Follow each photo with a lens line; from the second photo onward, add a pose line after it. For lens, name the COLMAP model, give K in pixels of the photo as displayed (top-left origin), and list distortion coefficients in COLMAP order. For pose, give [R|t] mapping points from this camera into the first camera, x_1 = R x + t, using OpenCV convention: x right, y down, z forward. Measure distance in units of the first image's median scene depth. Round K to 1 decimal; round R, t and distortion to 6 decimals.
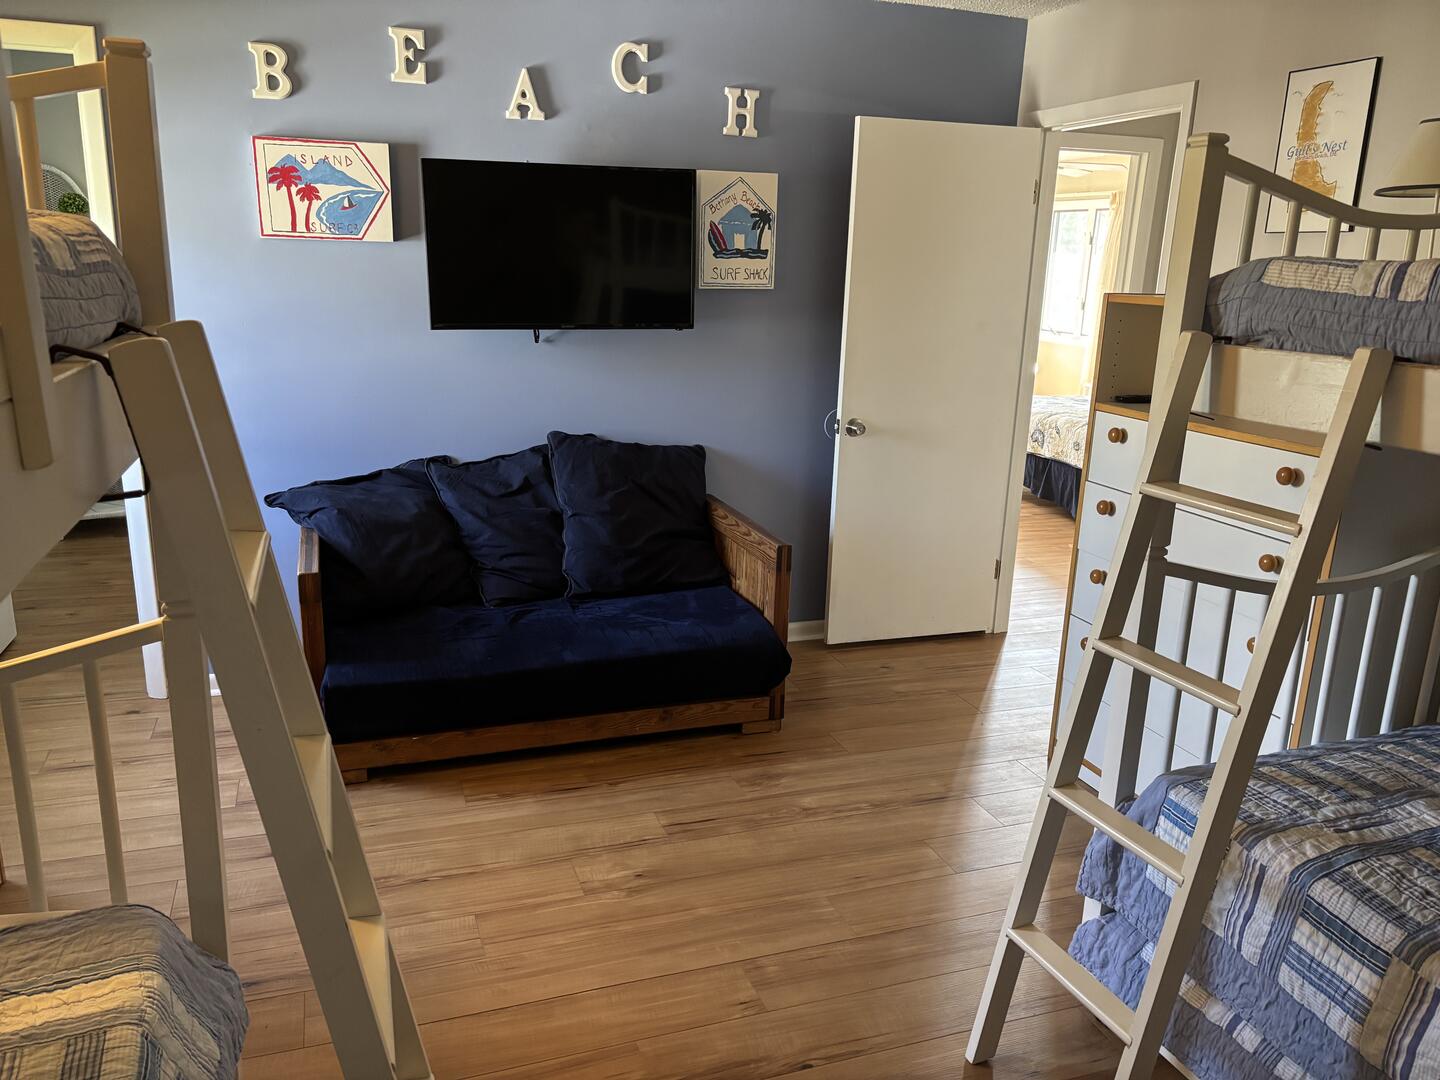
lens RADIAL K [[1081.7, 0, 720.0], [0, 1081.7, 540.0], [0, 0, 1]] dist [0.061709, -0.071679]
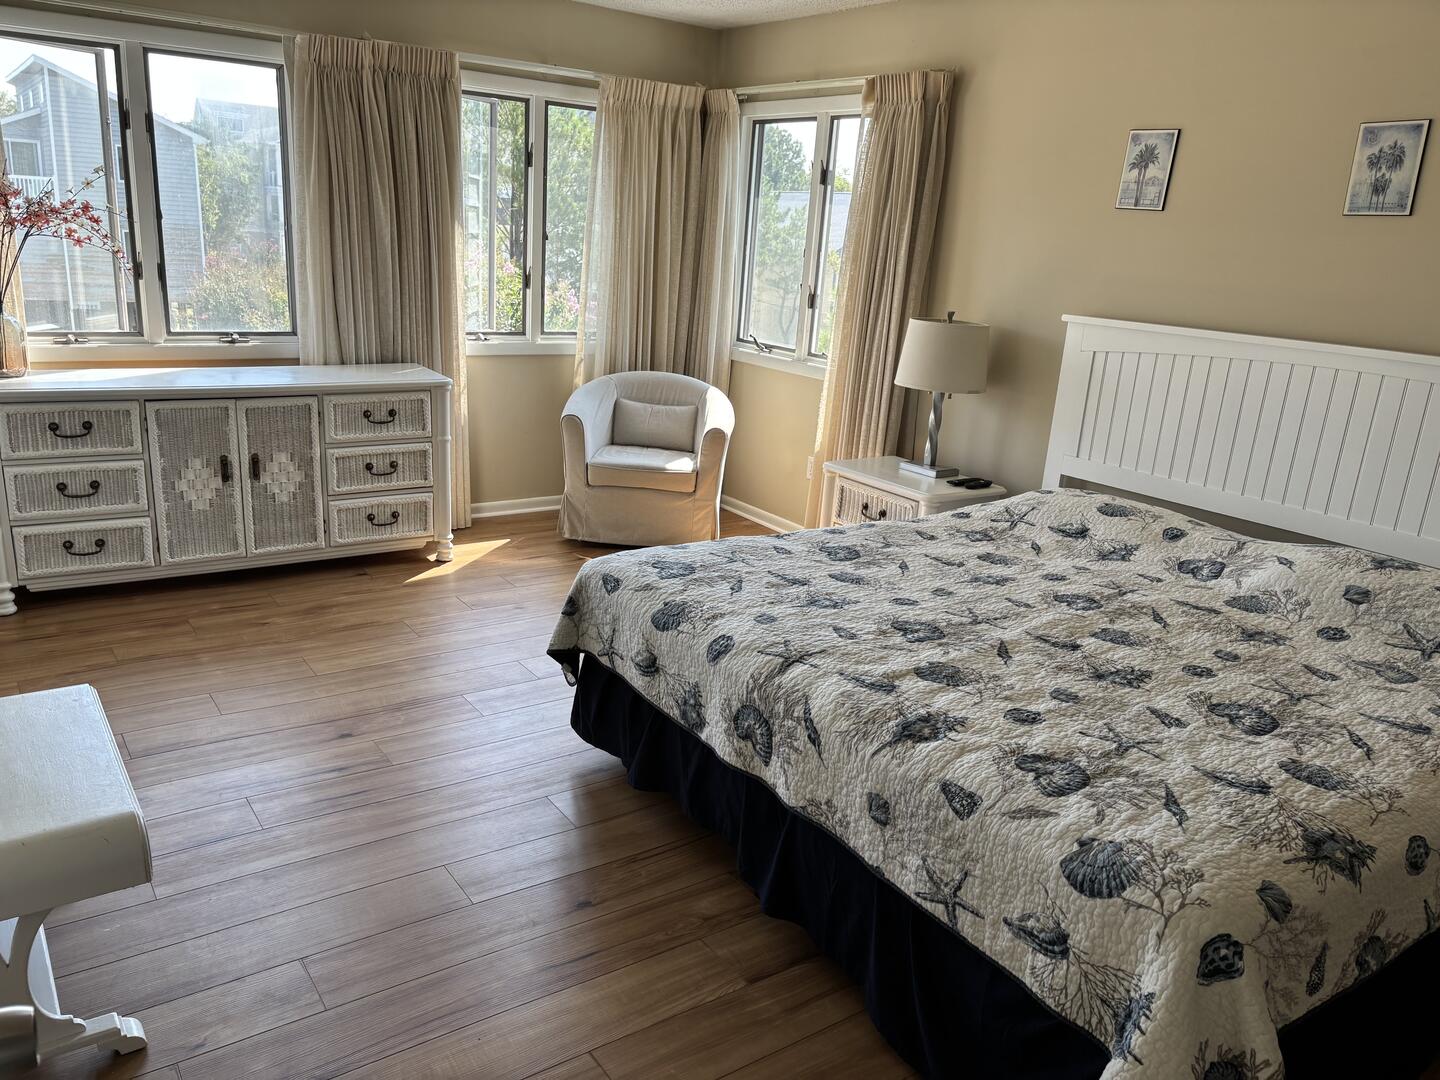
lens RADIAL K [[1081.7, 0, 720.0], [0, 1081.7, 540.0], [0, 0, 1]] dist [0.061709, -0.071679]
pose [[0.960945, -0.033750, 0.274675, 0.179553], [0.022081, 0.998722, 0.045466, -0.157077], [-0.275858, -0.037625, 0.960462, 0.636980]]
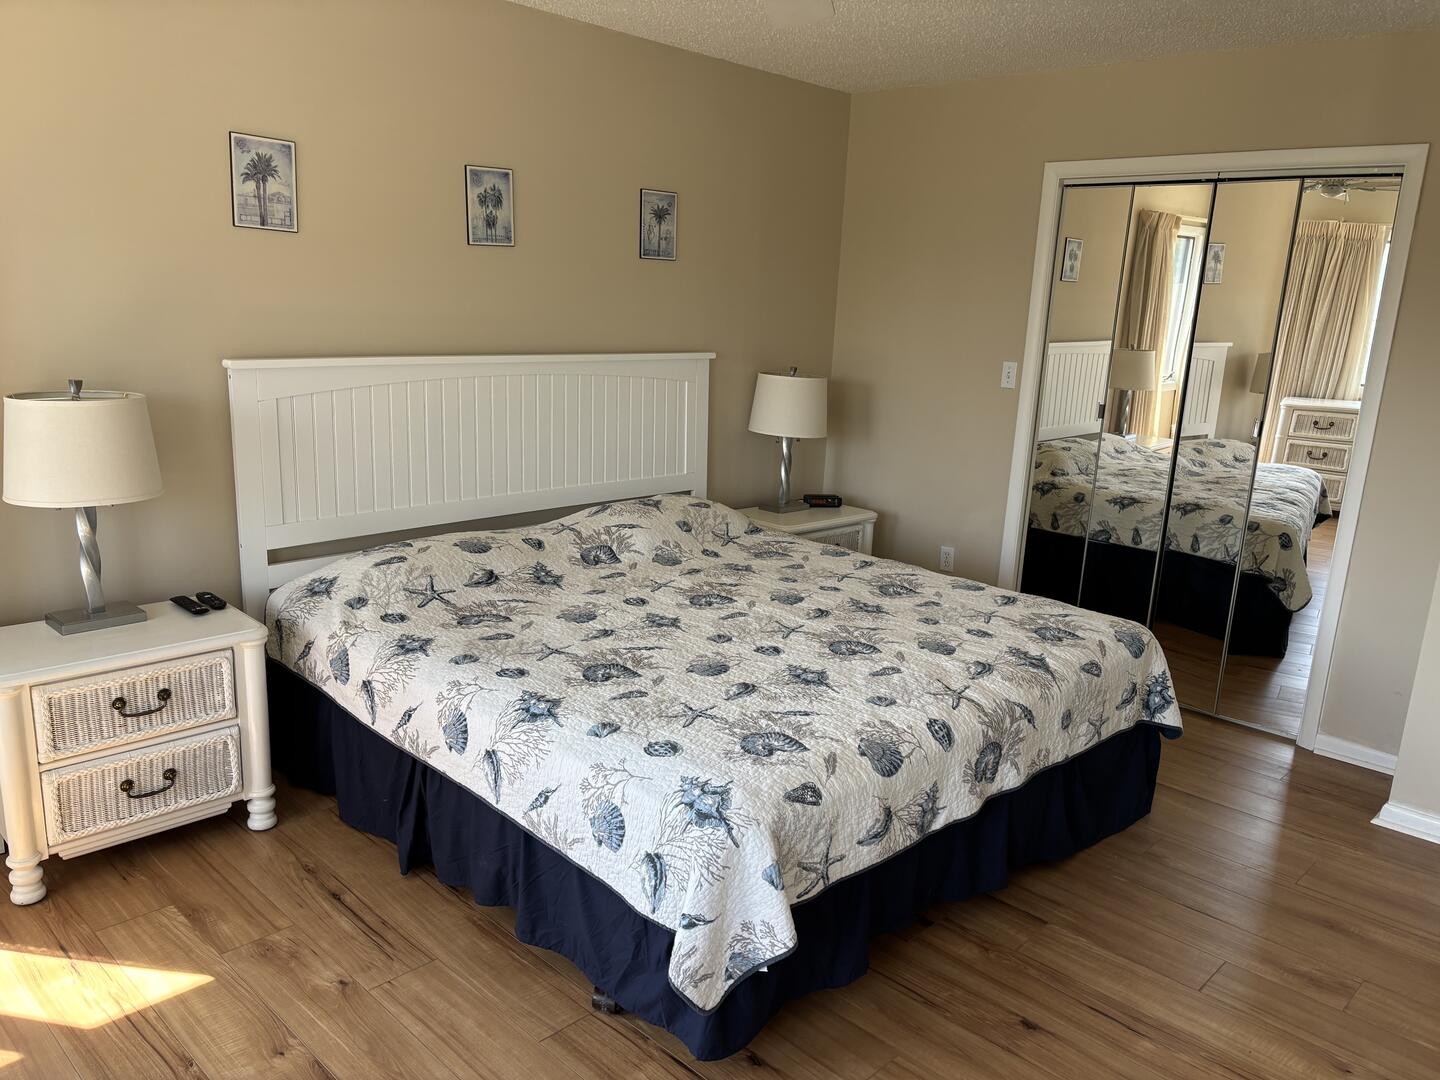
lens RADIAL K [[1081.7, 0, 720.0], [0, 1081.7, 540.0], [0, 0, 1]] dist [0.061709, -0.071679]
pose [[-0.442966, -0.244980, 0.862419, 0.025798], [0.166503, 0.922728, 0.347633, -0.291052], [-0.880941, 0.297585, -0.367947, 1.117590]]
